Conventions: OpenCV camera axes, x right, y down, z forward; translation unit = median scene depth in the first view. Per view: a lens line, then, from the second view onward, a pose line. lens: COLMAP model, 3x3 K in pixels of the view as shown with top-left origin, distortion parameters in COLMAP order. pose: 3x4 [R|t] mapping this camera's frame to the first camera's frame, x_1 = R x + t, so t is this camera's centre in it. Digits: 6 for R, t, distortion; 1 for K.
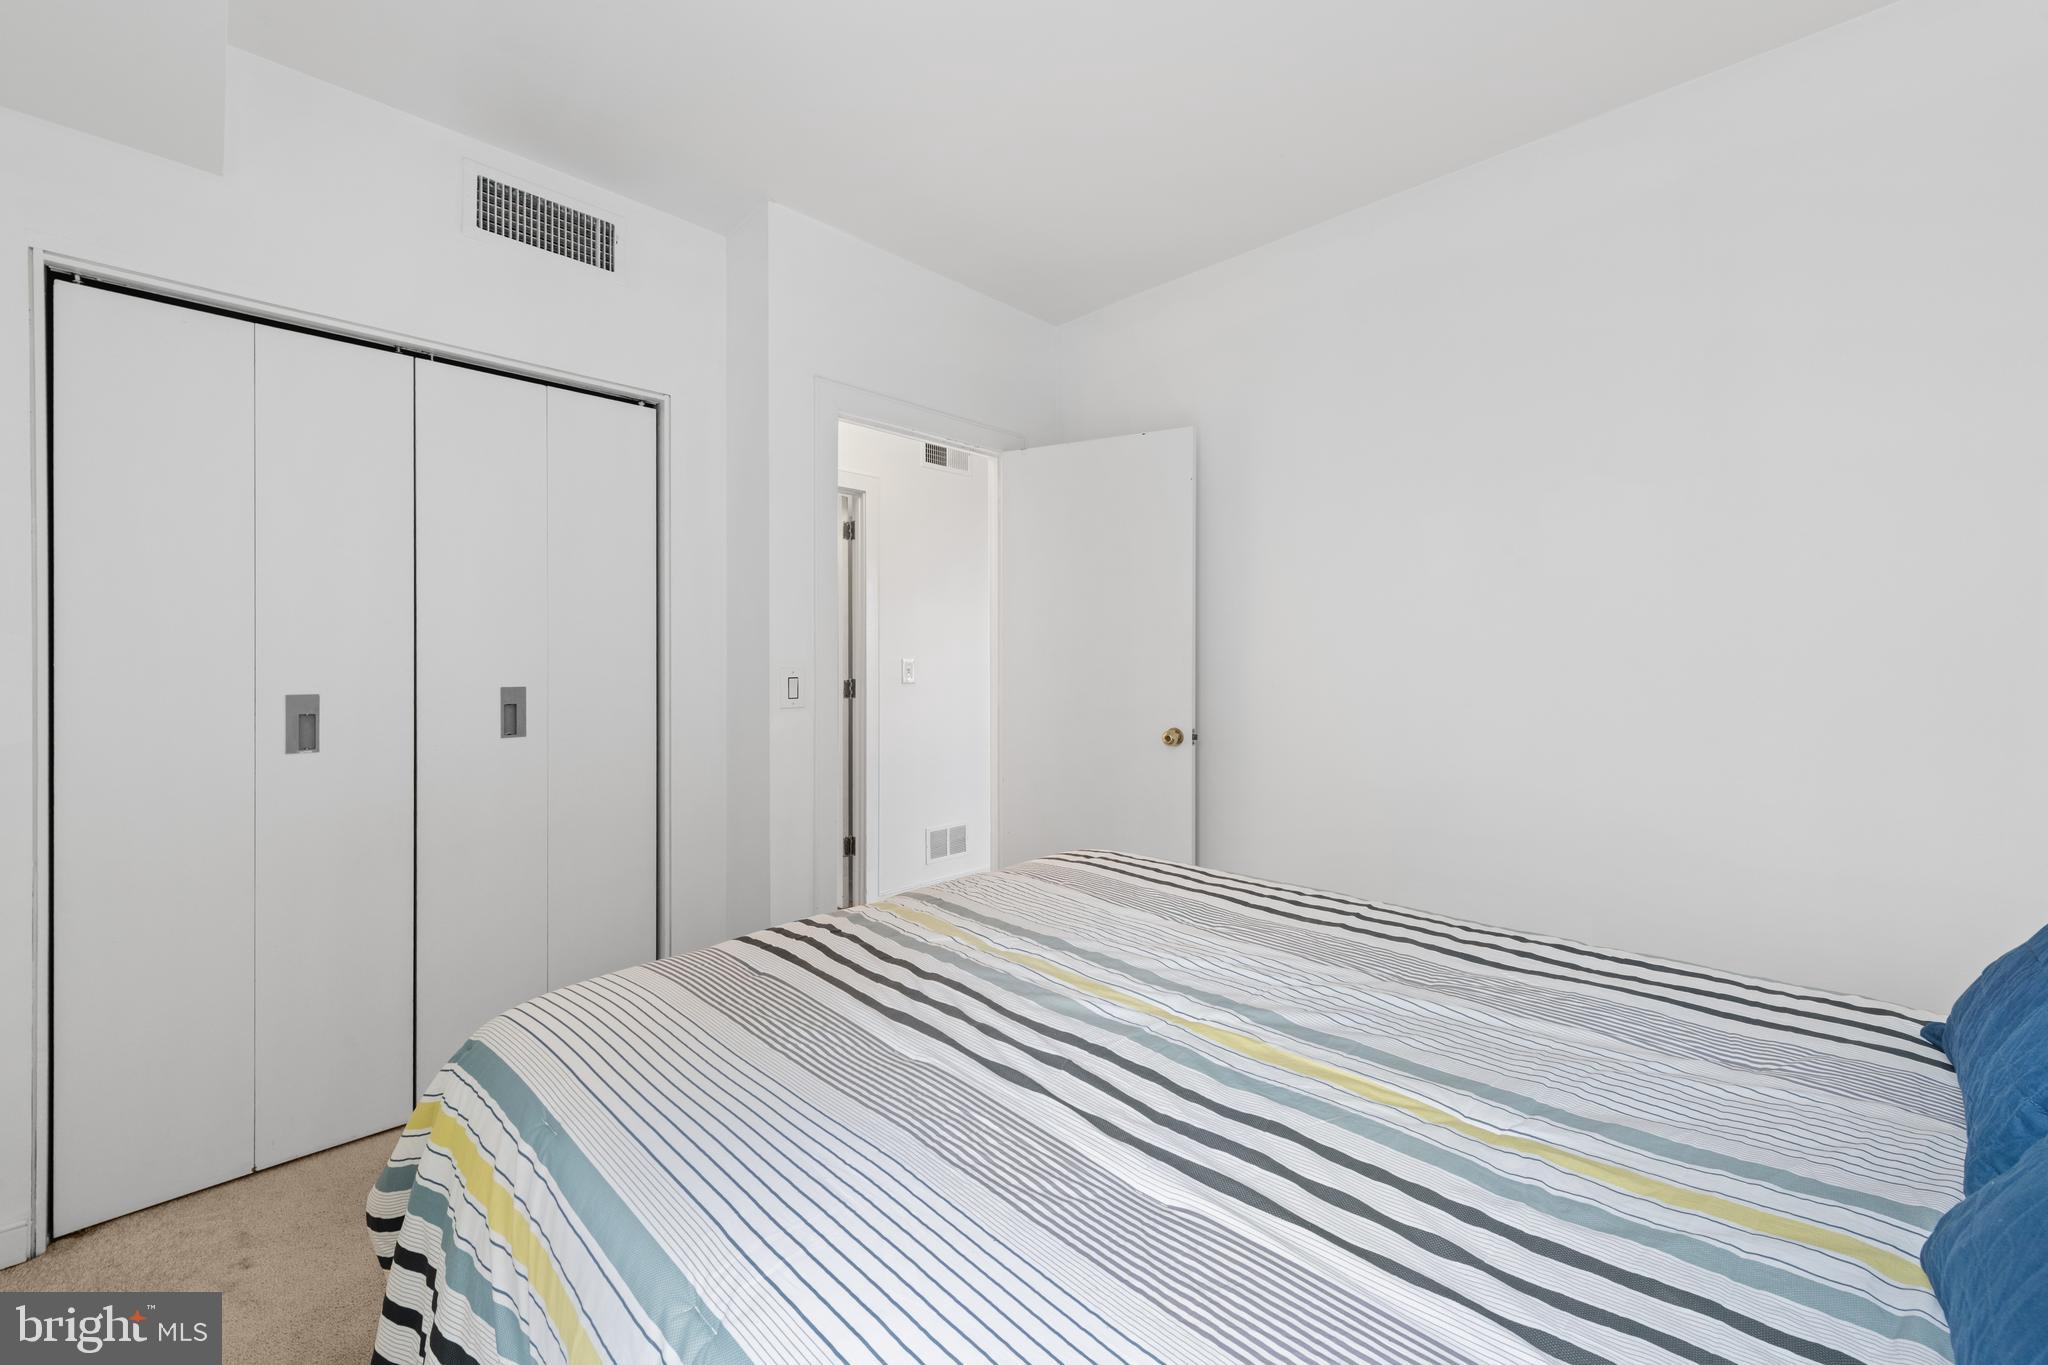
lens RADIAL K [[809.0, 0, 1025.8], [0, 809.0, 683.9], [0, 0, 1]] dist [0.014795, -0.000555]
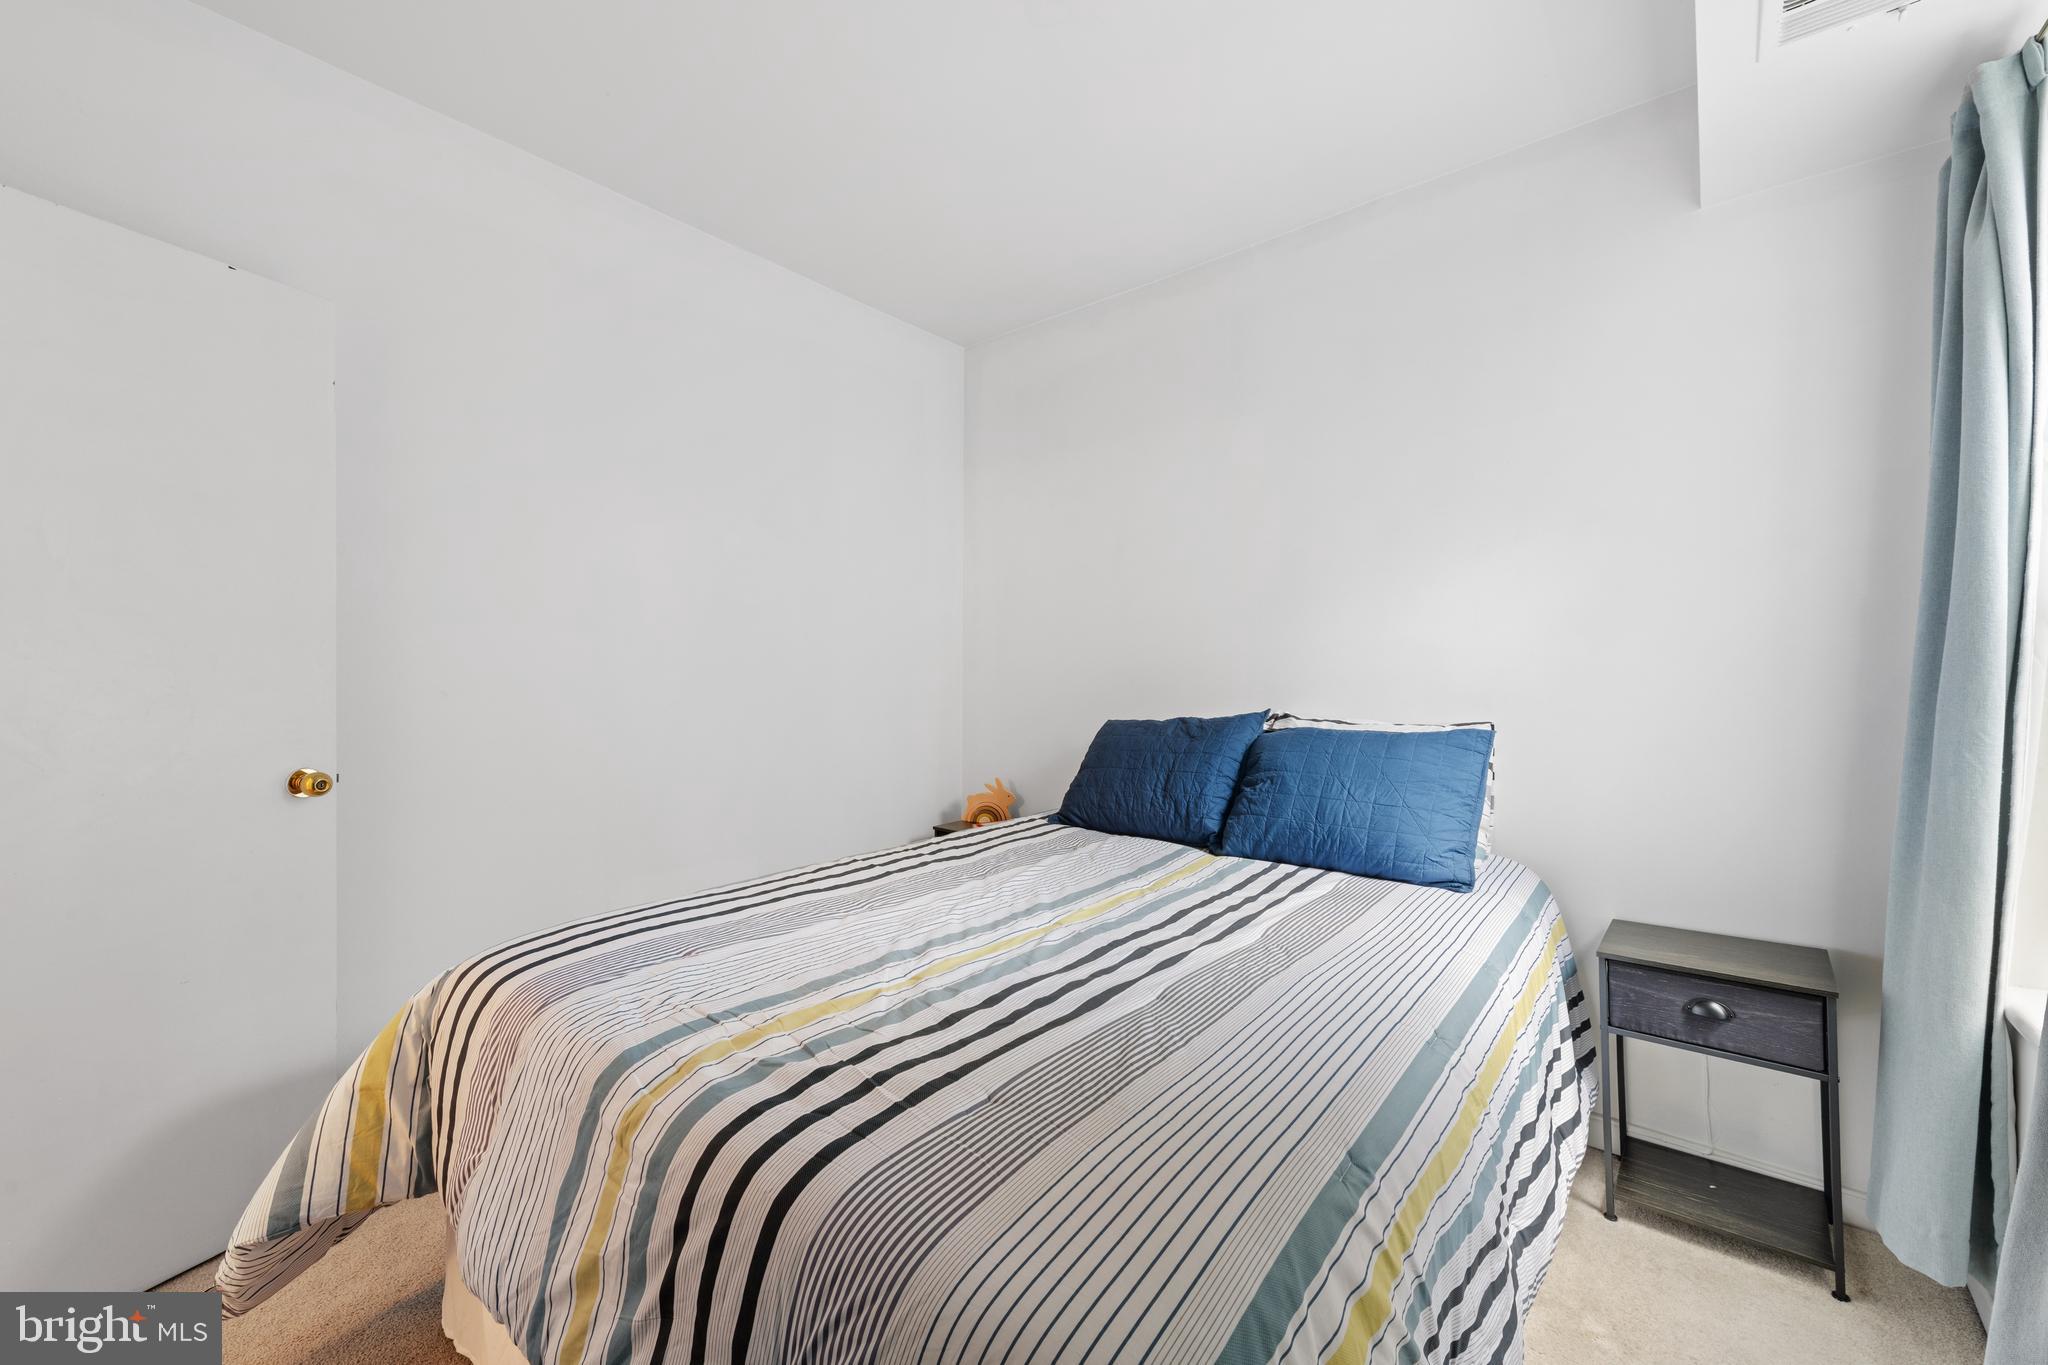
lens RADIAL K [[809.0, 0, 1023.6], [0, 809.0, 670.8], [0, 0, 1]] dist [0.014795, -0.000555]
pose [[-0.103135, 0.004776, 0.994656, -1.073657], [0.015569, 0.999874, -0.003187, -0.018781], [-0.994545, 0.015157, -0.103197, 1.071037]]
